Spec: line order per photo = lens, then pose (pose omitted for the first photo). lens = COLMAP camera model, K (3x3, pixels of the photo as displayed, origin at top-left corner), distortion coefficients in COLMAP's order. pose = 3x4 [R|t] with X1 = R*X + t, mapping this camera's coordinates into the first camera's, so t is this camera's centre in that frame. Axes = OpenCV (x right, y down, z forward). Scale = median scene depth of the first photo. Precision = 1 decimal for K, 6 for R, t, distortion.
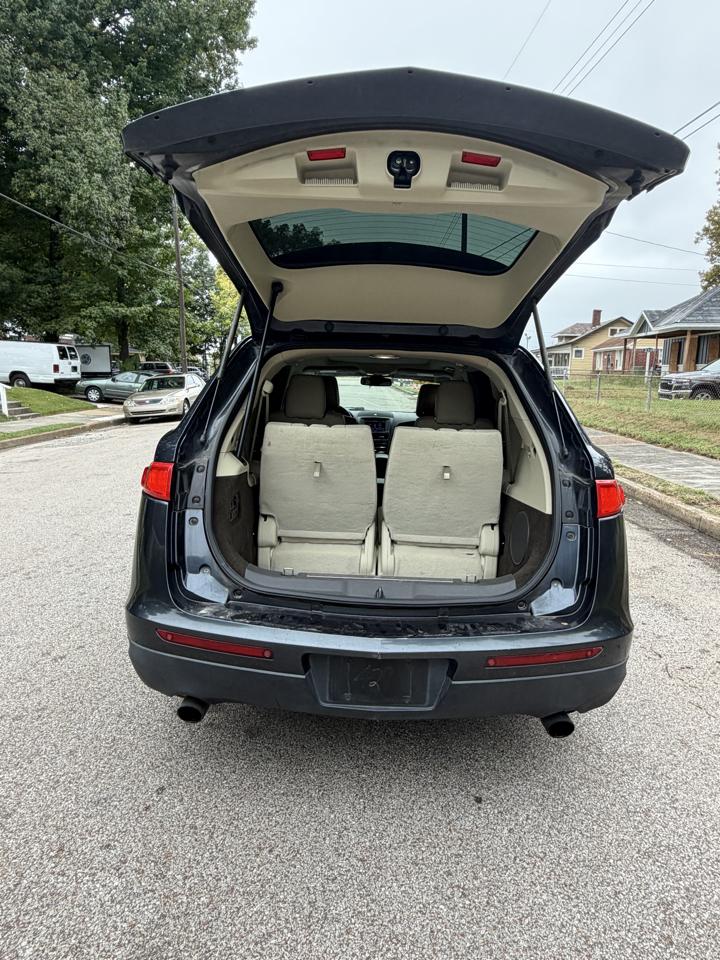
lens RADIAL K [[600.2, 0, 364.7], [0, 600.2, 479.7], [0, 0, 1]] dist [-0.000462, 0.003392]
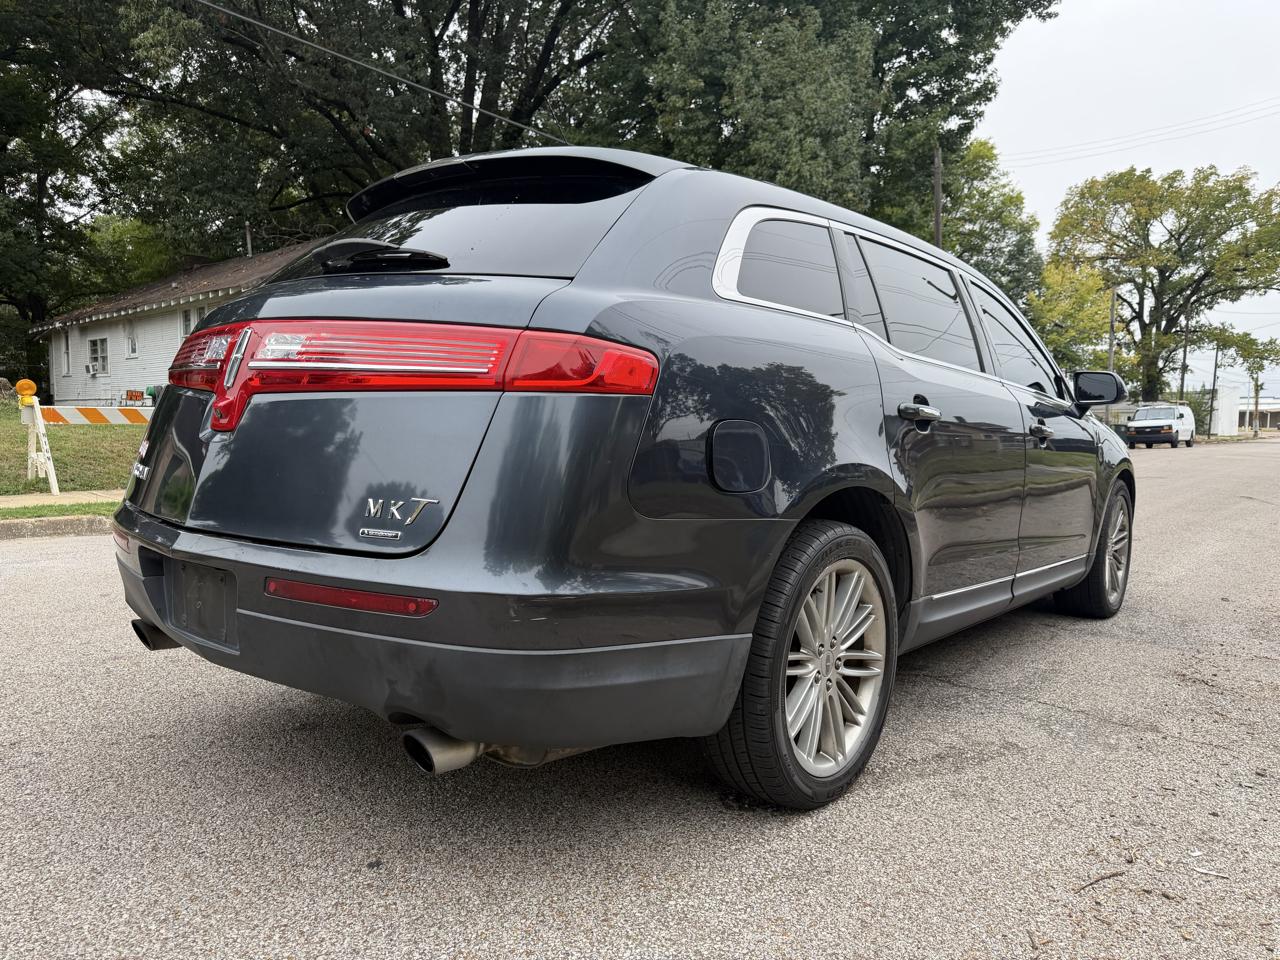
lens RADIAL K [[924.0, 0, 640.0], [0, 924.0, 480.0], [0, 0, 1]] dist [0.009492, -0.005548]
pose [[0.775075, 0.039944, -0.630605, 0.937564], [-0.117724, 0.989654, -0.082007, 0.183909], [0.620805, 0.137799, 0.771759, 0.370447]]
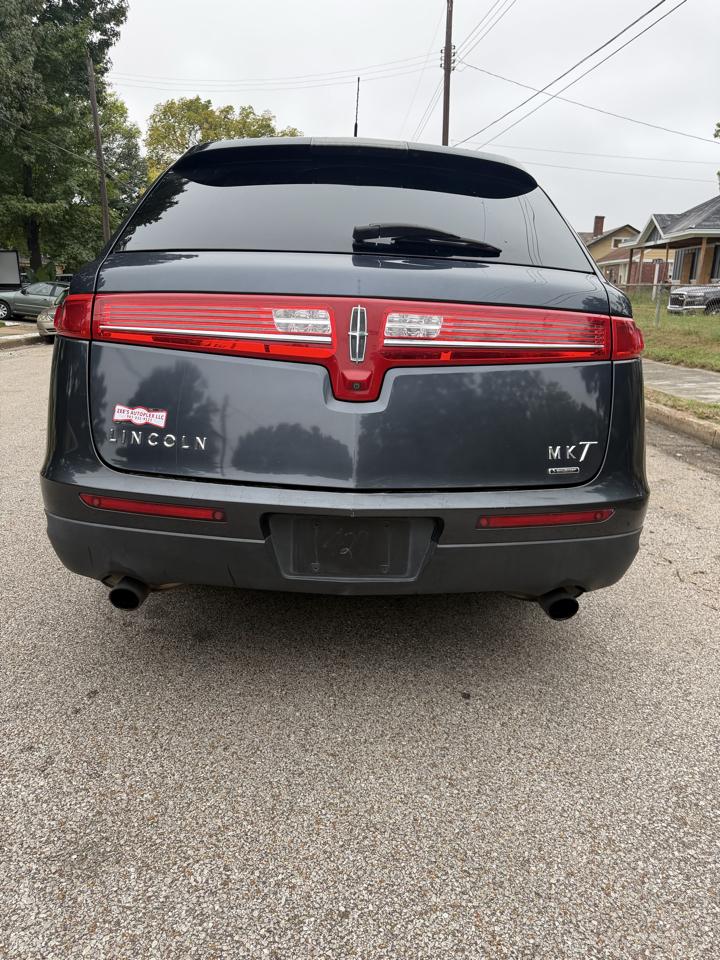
lens RADIAL K [[693.0, 0, 360.0], [0, 693.0, 480.0], [0, 0, 1]] dist [0.009492, -0.005548]
pose [[0.998938, -0.007345, 0.045489, -0.006879], [0.003549, 0.996546, 0.082971, 0.132657], [-0.045942, -0.082722, 0.995513, 0.034949]]
